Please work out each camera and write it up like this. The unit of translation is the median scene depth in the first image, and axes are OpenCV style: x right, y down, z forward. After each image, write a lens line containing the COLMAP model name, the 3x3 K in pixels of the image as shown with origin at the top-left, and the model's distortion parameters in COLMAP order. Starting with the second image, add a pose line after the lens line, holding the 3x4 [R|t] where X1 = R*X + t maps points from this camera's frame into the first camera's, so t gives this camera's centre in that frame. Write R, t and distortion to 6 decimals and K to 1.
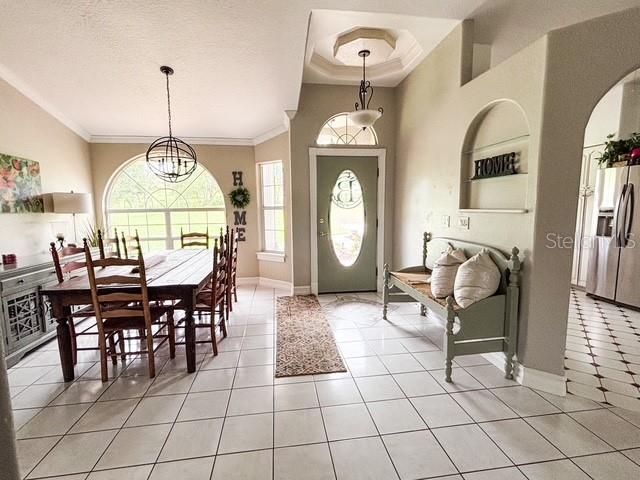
lens RADIAL K [[296.1, 0, 318.9], [0, 296.1, 239.8], [0, 0, 1]] dist [0.010430, 0.000522]
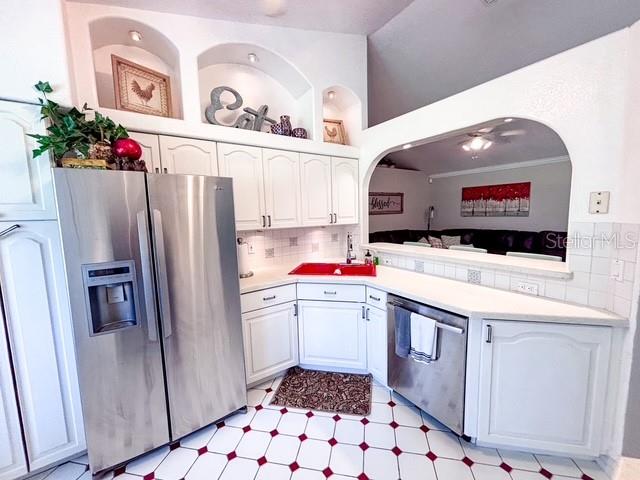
lens RADIAL K [[260.0, 0, 319.2], [0, 260.0, 241.0], [0, 0, 1]] dist [-0.007843, 0.002111]
pose [[-0.423420, -0.077155, 0.902642, 0.489364], [0.131836, 0.980512, 0.145654, -0.147097], [-0.896289, 0.180673, -0.404997, 0.840558]]
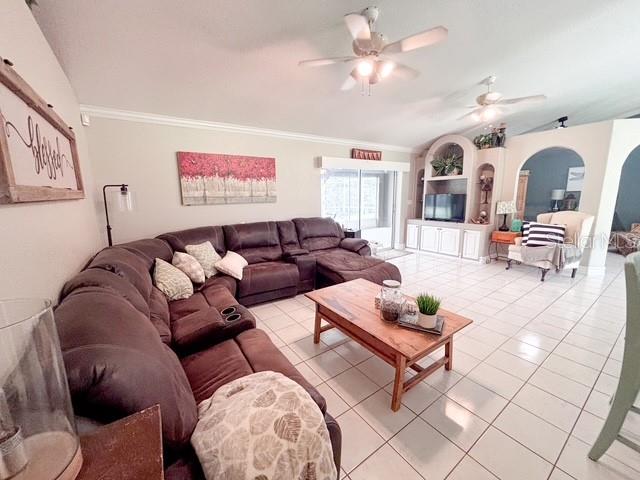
lens RADIAL K [[260.0, 0, 320.4], [0, 260.0, 239.7], [0, 0, 1]] dist [-0.007843, 0.002111]
pose [[-0.896480, 0.102810, -0.430991, 1.553074], [-0.021087, 0.961706, 0.273270, -0.083642], [0.442582, 0.254070, -0.859983, 0.349319]]
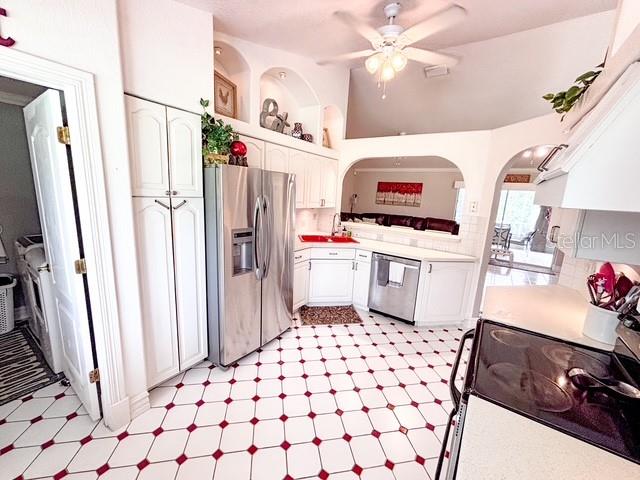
lens RADIAL K [[260.0, 0, 317.9], [0, 260.0, 242.3], [0, 0, 1]] dist [-0.007843, 0.002111]
pose [[-0.721830, -0.159765, 0.673378, 0.448022], [0.031550, 0.964381, 0.262628, -0.212837], [-0.691351, 0.210817, -0.691078, 1.228130]]
